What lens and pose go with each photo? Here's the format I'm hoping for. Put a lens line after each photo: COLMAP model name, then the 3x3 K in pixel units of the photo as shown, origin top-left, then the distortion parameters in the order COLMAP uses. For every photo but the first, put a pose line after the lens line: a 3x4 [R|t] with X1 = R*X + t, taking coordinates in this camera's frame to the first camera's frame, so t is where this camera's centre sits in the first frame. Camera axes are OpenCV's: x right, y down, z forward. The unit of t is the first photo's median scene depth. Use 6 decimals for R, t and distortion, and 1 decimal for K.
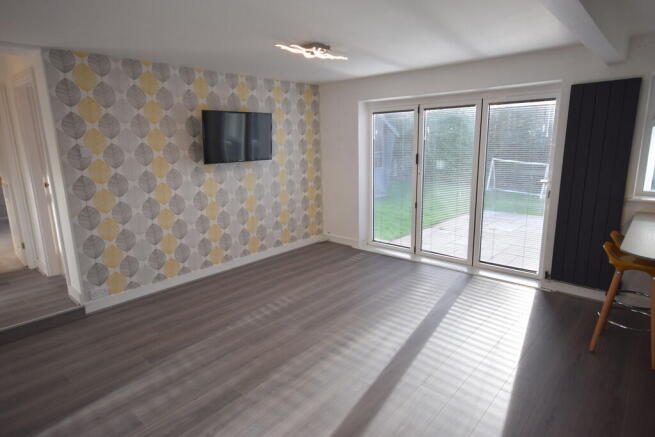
lens RADIAL K [[374.0, 0, 341.0], [0, 374.0, 217.1], [0, 0, 1]] dist [0.018029, 0.002548]
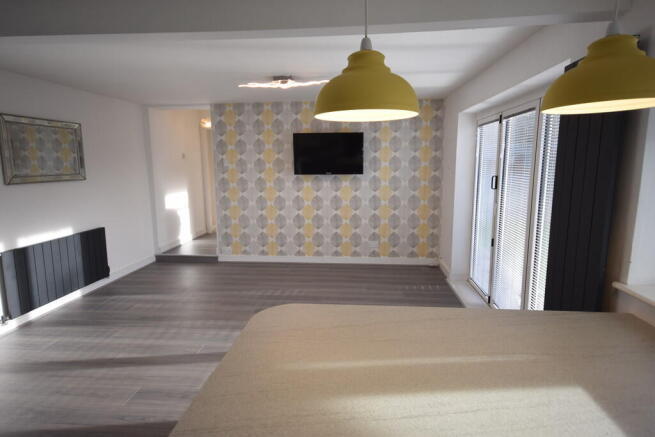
lens RADIAL K [[374.0, 0, 327.8], [0, 374.0, 215.6], [0, 0, 1]] dist [0.018029, 0.002548]
pose [[0.585614, 0.134048, -0.799429, 0.766797], [-0.170969, 0.984471, 0.039833, -0.073408], [0.792354, 0.113351, 0.599438, 0.334961]]
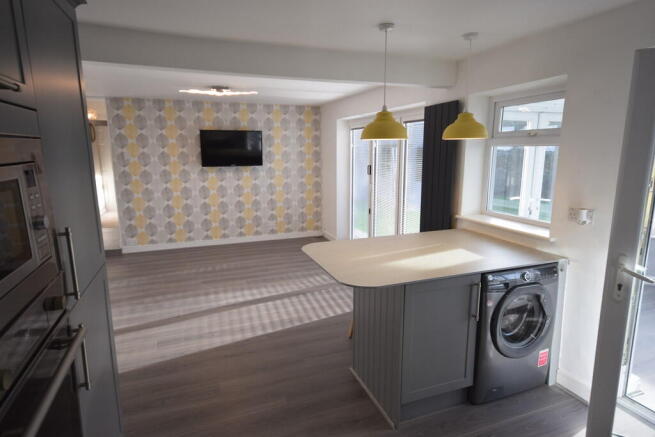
lens RADIAL K [[372.4, 0, 334.1], [0, 372.4, 217.0], [0, 0, 1]] dist [0.024482, 0.001427]
pose [[0.886374, 0.098391, -0.452395, 0.771683], [-0.108370, 0.994103, 0.003879, -0.009002], [0.450109, 0.045588, 0.891809, -0.051556]]
